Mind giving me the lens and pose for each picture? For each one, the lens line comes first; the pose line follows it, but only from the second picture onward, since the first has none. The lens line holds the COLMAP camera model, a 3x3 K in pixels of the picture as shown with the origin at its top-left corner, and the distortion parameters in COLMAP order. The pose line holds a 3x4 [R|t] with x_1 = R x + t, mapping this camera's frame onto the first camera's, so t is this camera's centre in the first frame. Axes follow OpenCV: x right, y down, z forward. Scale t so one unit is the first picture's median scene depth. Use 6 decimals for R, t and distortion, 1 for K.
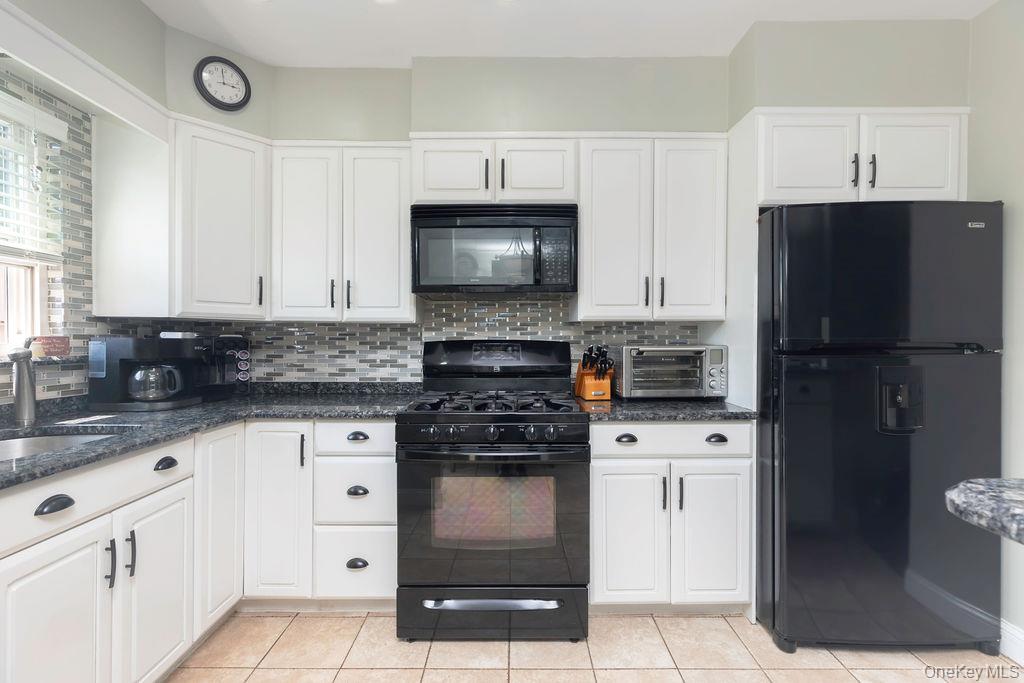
lens RADIAL K [[461.7, 0, 511.9], [0, 461.7, 345.2], [0, 0, 1]] dist [0.000959, 0.000178]
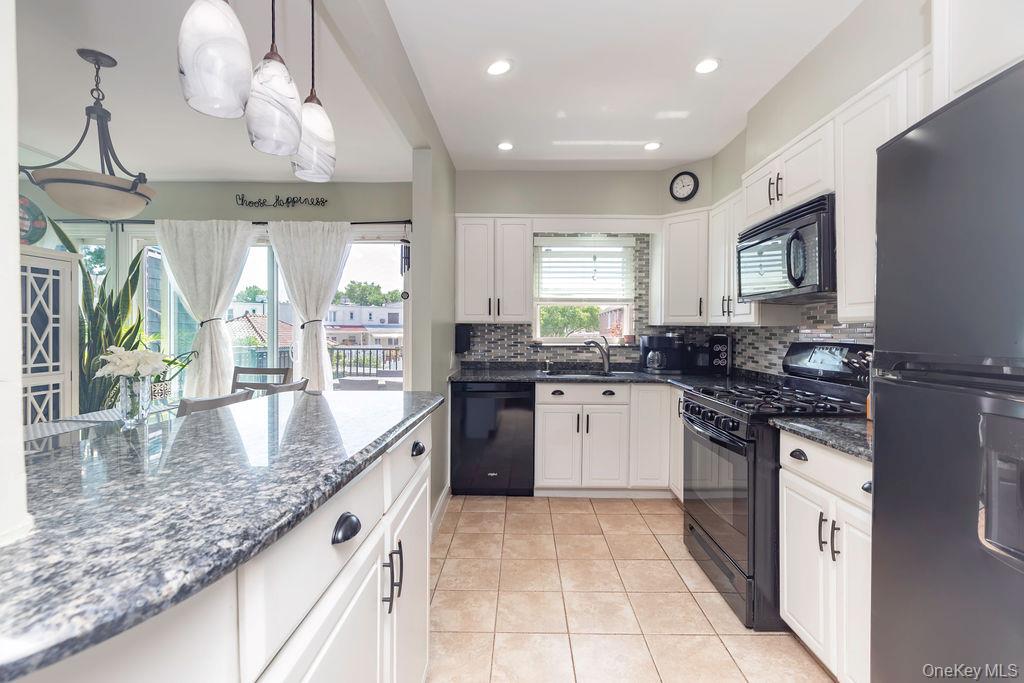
lens RADIAL K [[455.3, 0, 515.6], [0, 455.3, 336.5], [0, 0, 1]] dist [-0.000419, 0.000088]
pose [[-0.015791, 0.014018, -0.999777, 1.042582], [-0.019733, 0.999703, 0.014328, -0.027819], [0.999681, 0.019955, -0.015510, 0.413746]]
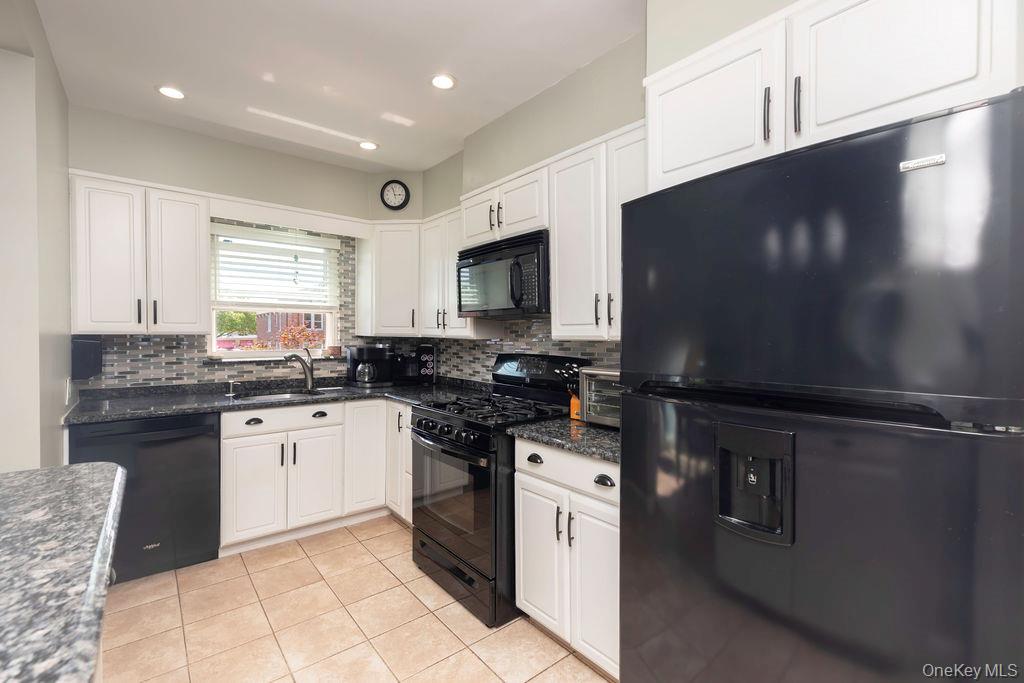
lens RADIAL K [[454.8, 0, 512.0], [0, 454.8, 341.5], [0, 0, 1]] dist [0.001372, 0.000107]
pose [[0.628686, 0.014690, -0.777520, 0.903982], [-0.015255, 0.999862, 0.006556, -0.055786], [0.777509, 0.007739, 0.628824, 0.297813]]
